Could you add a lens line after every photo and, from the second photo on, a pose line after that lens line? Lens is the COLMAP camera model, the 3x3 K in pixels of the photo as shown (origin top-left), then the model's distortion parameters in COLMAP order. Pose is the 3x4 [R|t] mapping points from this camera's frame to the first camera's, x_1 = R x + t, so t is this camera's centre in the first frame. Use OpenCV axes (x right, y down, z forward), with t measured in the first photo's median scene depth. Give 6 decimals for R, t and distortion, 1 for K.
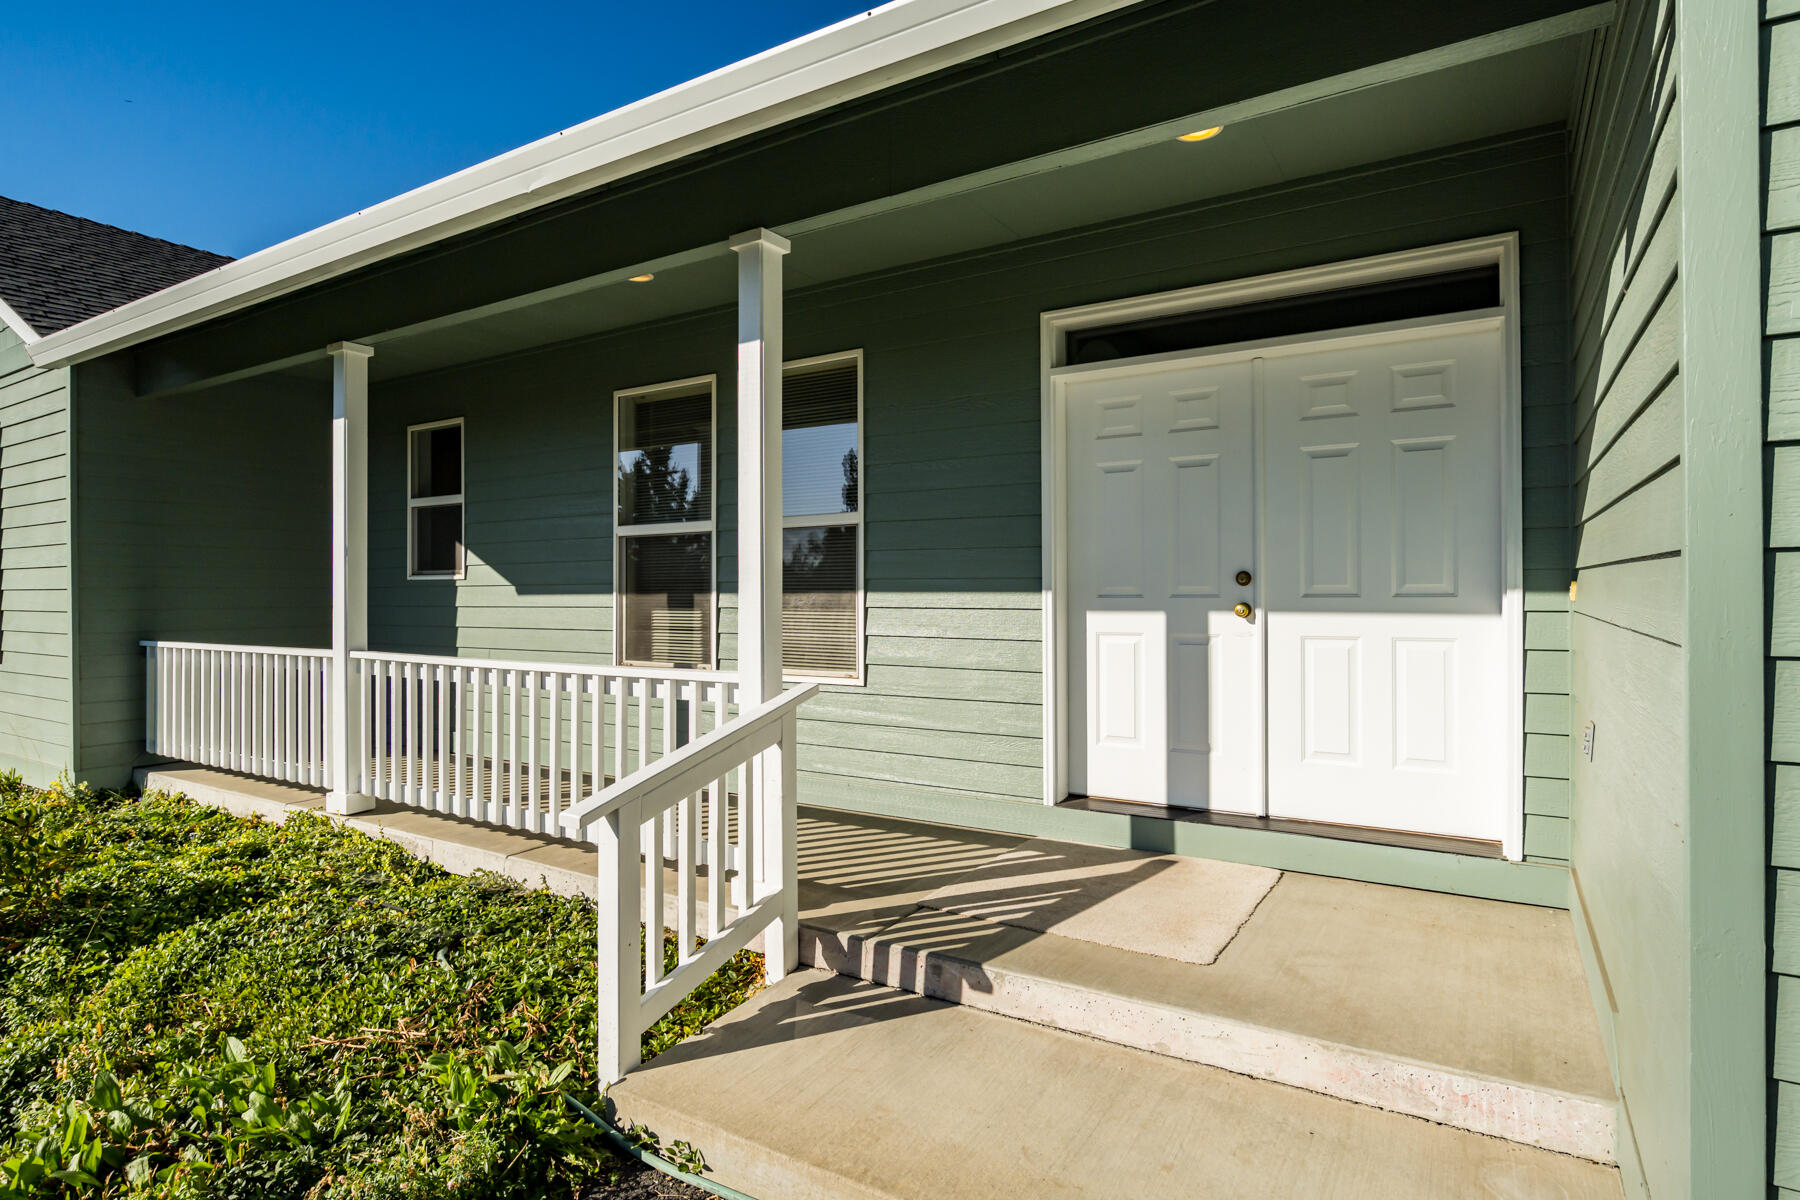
lens RADIAL K [[927.2, 0, 932.7], [0, 927.2, 586.2], [0, 0, 1]] dist [-0.000894, 0.000234]
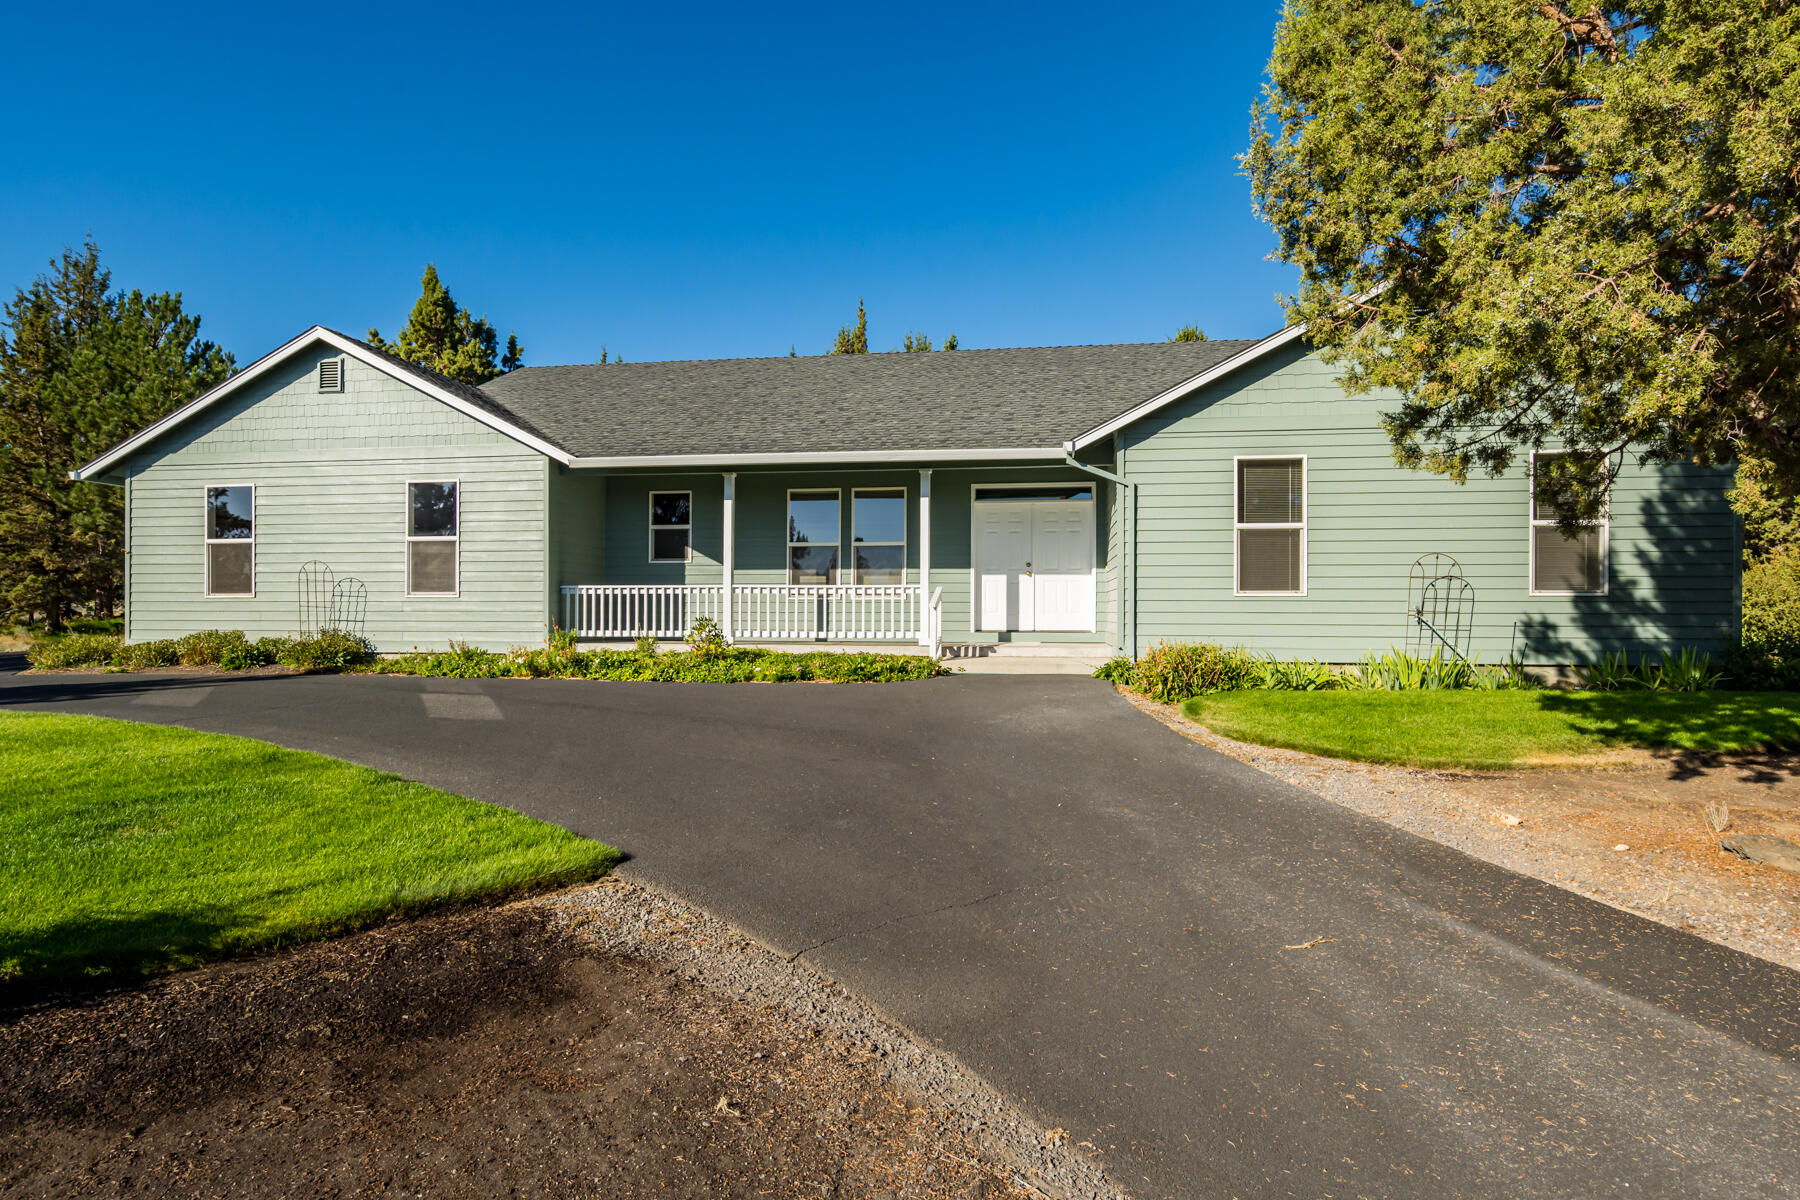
lens RADIAL K [[937.0, 0, 895.8], [0, 937.0, 616.2], [0, 0, 1]] dist [-0.001897, 0.001911]
pose [[0.927449, 0.007833, 0.373866, -1.433637], [-0.010836, 0.999924, 0.005932, 0.166901], [-0.373791, -0.009553, 0.927464, -2.082048]]
